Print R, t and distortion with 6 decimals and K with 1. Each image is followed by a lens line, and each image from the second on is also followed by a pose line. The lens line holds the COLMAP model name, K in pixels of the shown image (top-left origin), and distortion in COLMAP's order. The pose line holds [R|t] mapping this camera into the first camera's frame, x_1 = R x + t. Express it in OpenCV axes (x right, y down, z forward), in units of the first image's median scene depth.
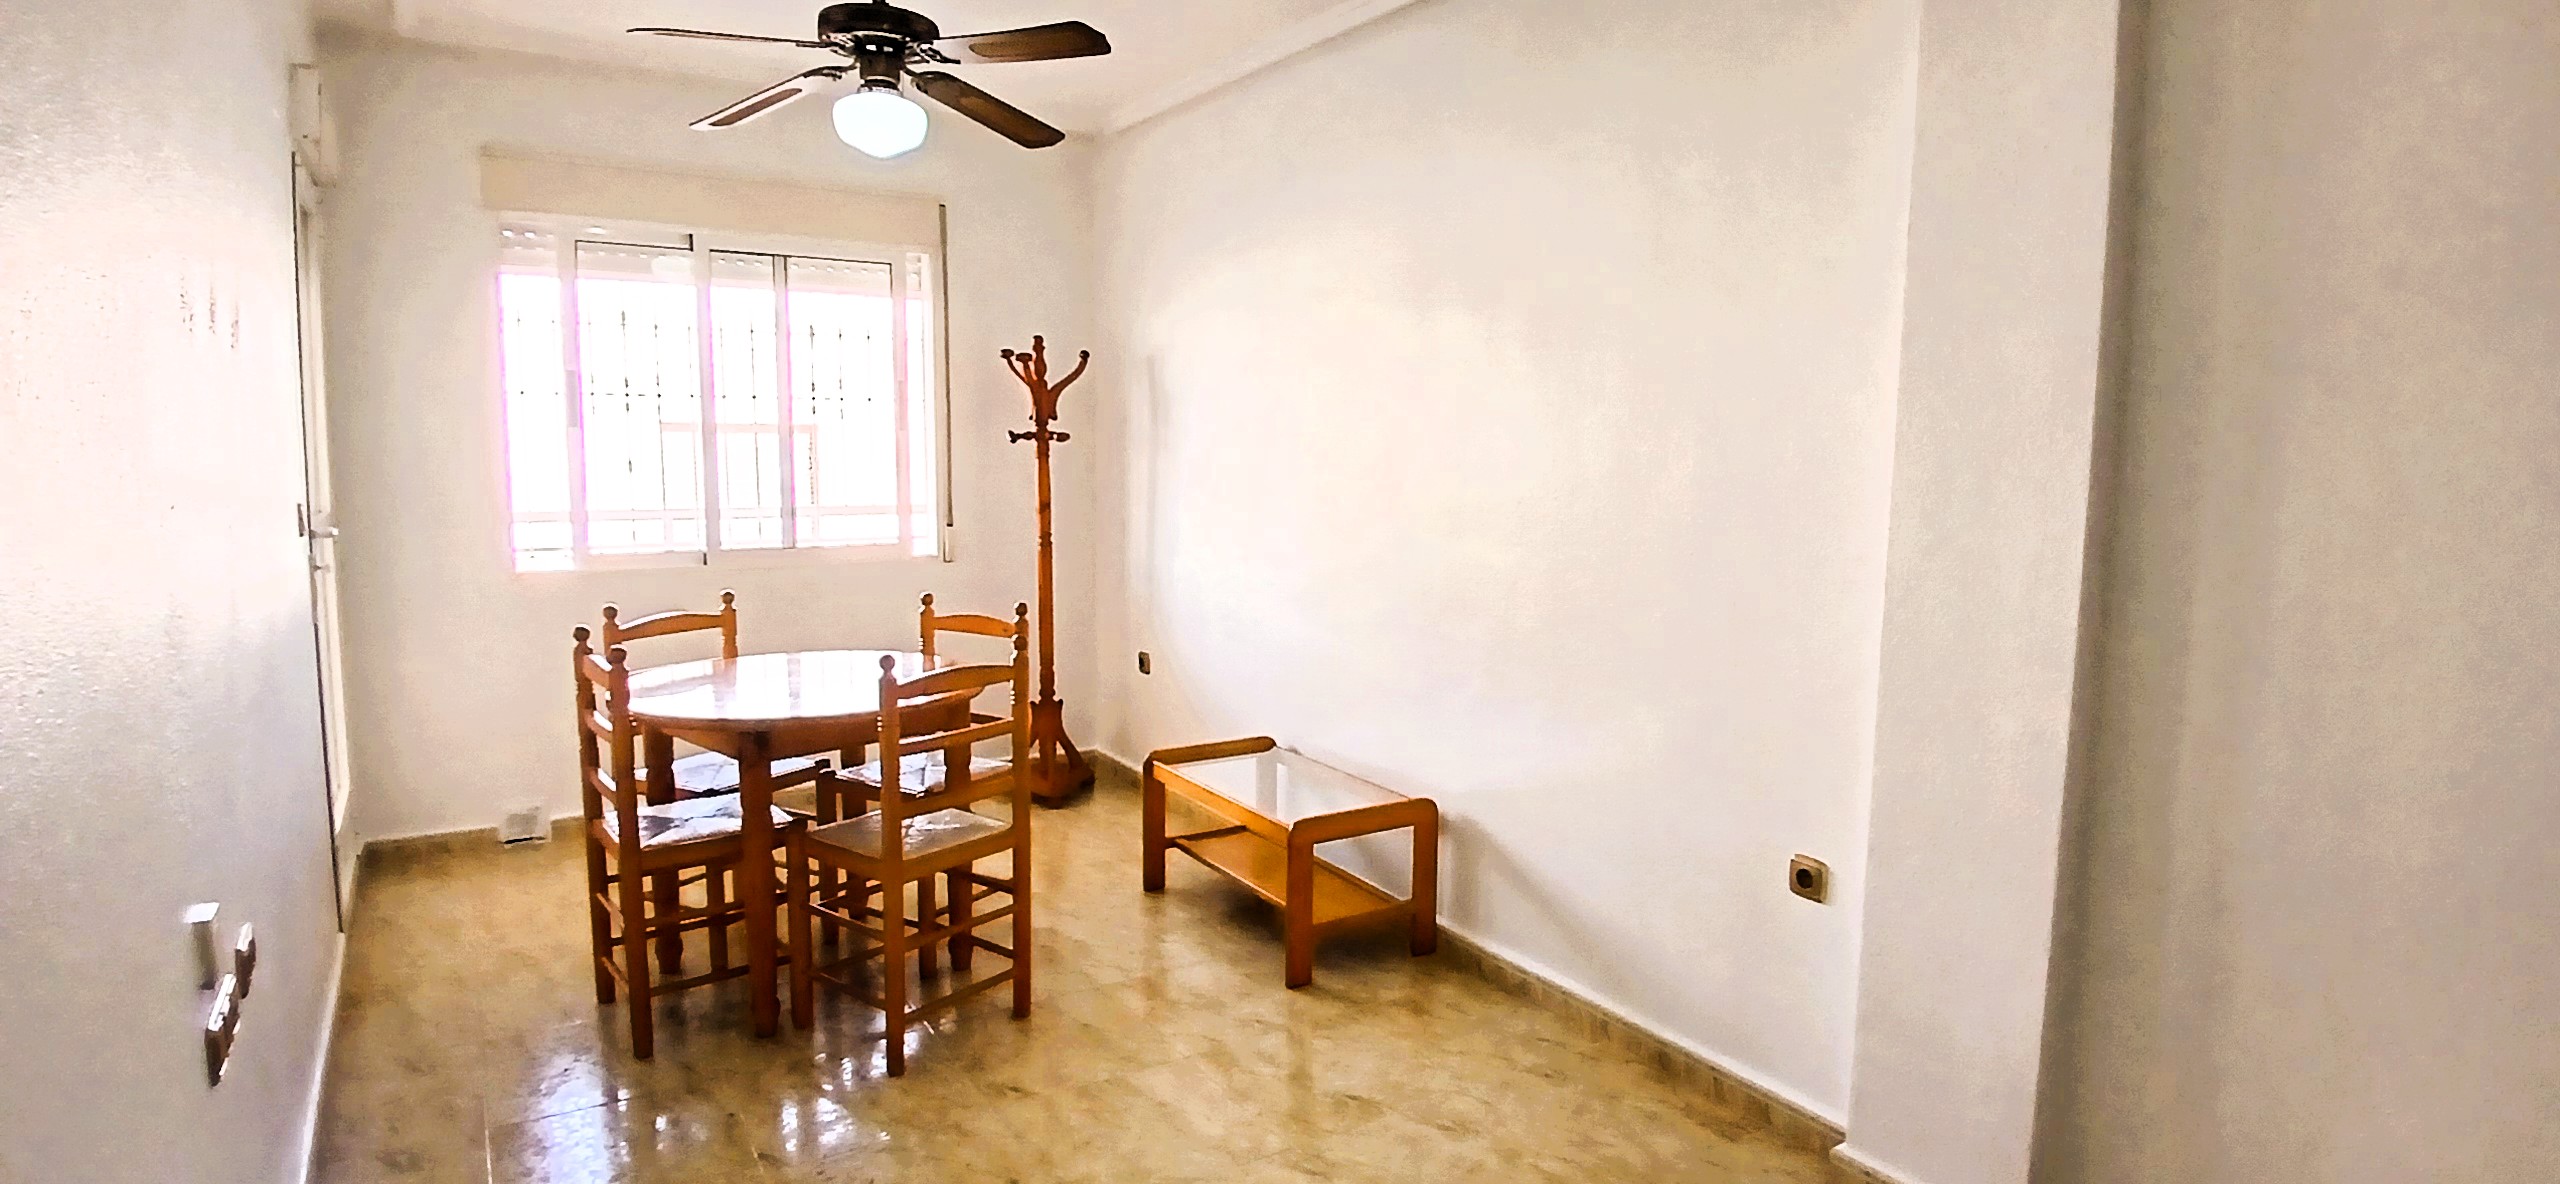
lens RADIAL K [[1279.5, 0, 1280.0], [0, 1279.5, 592.0], [0, 0, 1]] dist [-0.057844, -0.000013]
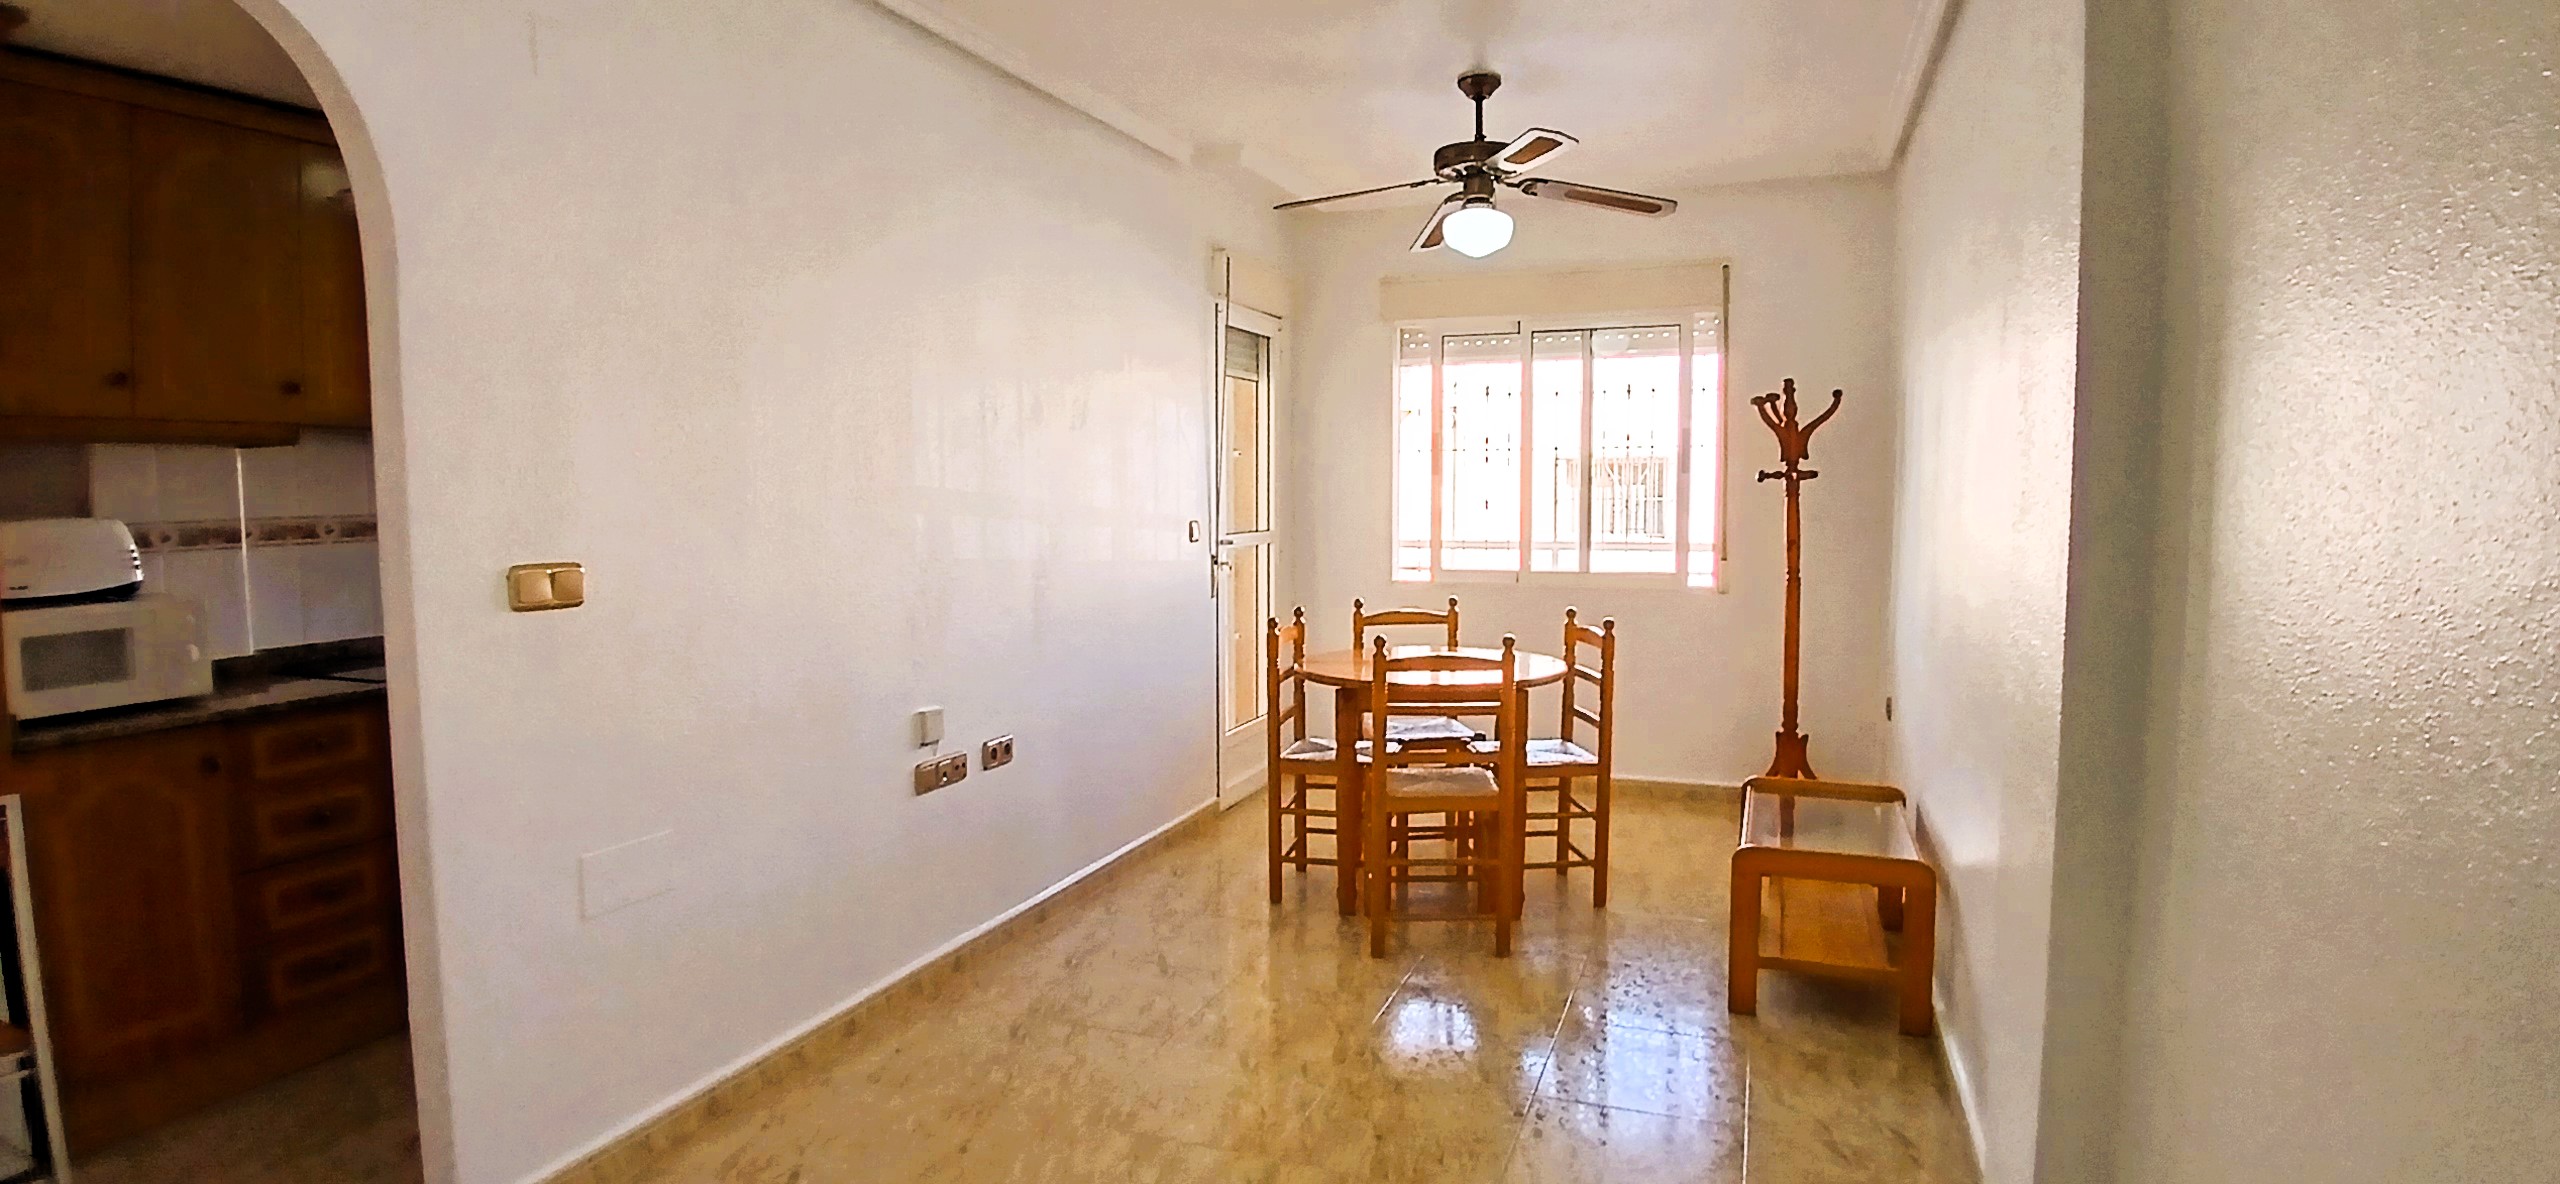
lens RADIAL K [[1279.5, 0, 1280.0], [0, 1279.5, 592.0], [0, 0, 1]] dist [-0.057844, -0.000013]
pose [[0.575384, 0.044905, -0.816650, 0.425204], [-0.081269, 0.996689, -0.002455, 0.008895], [0.813836, 0.067781, 0.577129, 0.076599]]
